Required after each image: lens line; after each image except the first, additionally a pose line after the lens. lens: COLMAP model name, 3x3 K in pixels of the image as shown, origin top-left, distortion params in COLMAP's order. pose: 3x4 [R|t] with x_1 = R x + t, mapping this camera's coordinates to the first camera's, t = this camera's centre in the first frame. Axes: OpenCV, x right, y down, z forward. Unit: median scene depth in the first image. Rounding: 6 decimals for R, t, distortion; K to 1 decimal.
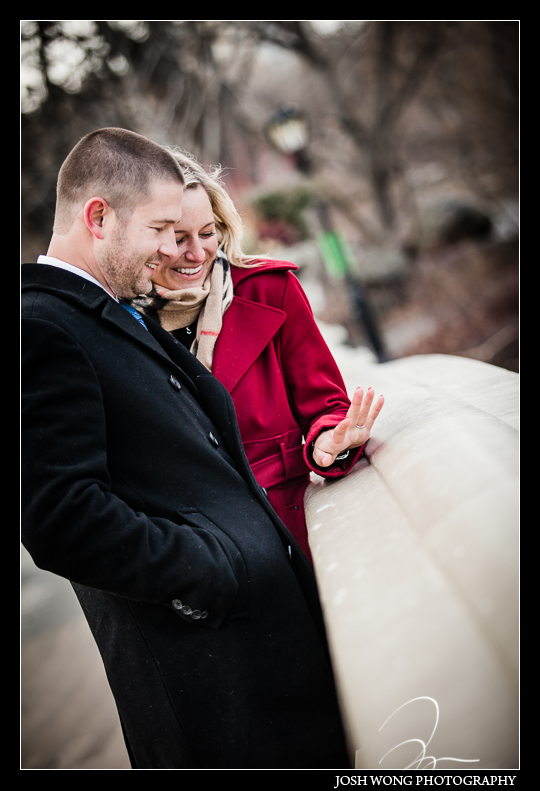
lens RADIAL K [[2305.7, 0, 270.1], [0, 2305.7, 394.3], [0, 0, 1]] dist [0.046580, 0.000000]
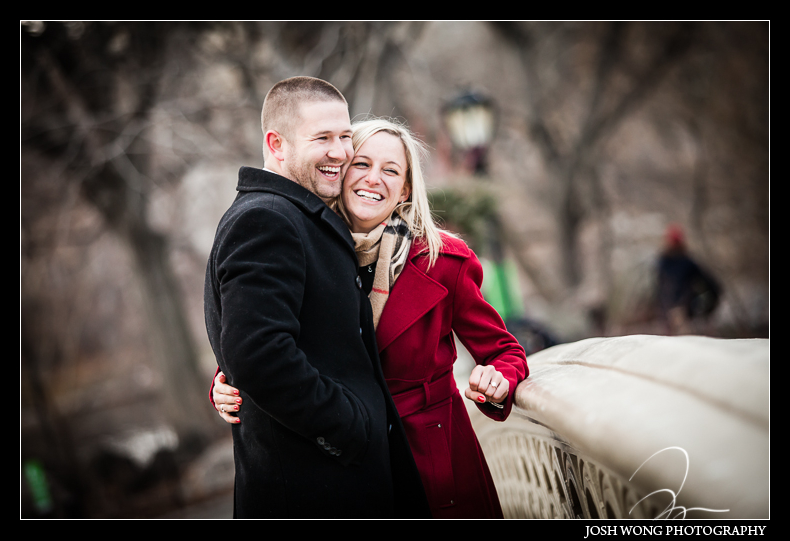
lens RADIAL K [[3519.1, 0, 395.0], [0, 3519.1, 270.8], [0, 0, 1]] dist [-0.012726, 0.000000]
pose [[0.983524, 0.180775, -0.000776, -0.002556], [-0.180380, 0.981075, -0.070392, 0.015530], [-0.011964, 0.069373, 0.997519, -0.123323]]
